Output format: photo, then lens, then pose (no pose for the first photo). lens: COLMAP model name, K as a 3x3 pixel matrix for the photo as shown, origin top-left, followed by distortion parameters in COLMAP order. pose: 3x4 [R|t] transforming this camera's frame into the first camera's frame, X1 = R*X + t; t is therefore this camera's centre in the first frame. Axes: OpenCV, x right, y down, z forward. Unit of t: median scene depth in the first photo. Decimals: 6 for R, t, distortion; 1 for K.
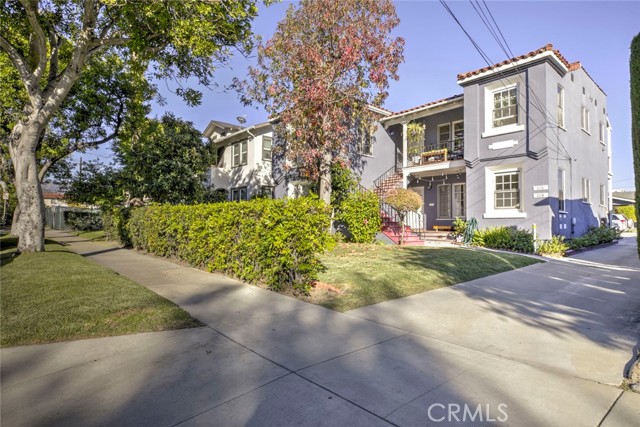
lens RADIAL K [[342.4, 0, 322.4], [0, 342.4, 214.9], [0, 0, 1]] dist [-0.001926, 0.001206]
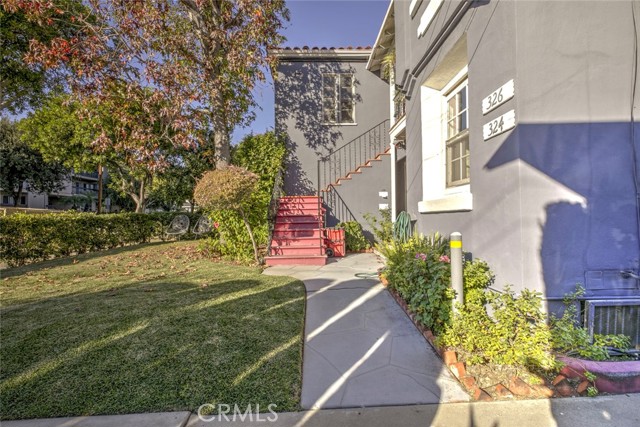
lens RADIAL K [[293.2, 0, 317.9], [0, 293.2, 214.8], [0, 0, 1]] dist [-0.005391, 0.000860]
pose [[0.772565, -0.032381, -0.634109, 0.572139], [0.048260, 0.998804, 0.007794, 0.003641], [0.633098, -0.036623, 0.773204, 0.620358]]
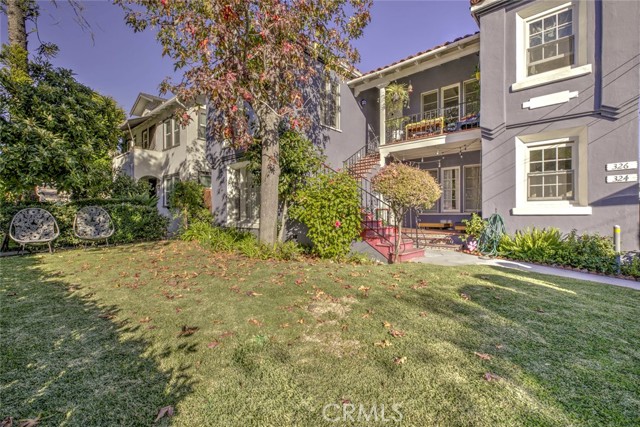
lens RADIAL K [[293.2, 0, 314.7], [0, 293.2, 215.4], [0, 0, 1]] dist [-0.005391, 0.000860]
pose [[0.994987, -0.008908, 0.099607, 0.034739], [0.005620, 0.999432, 0.033239, -0.009818], [-0.099846, -0.032513, 0.994472, 0.455011]]
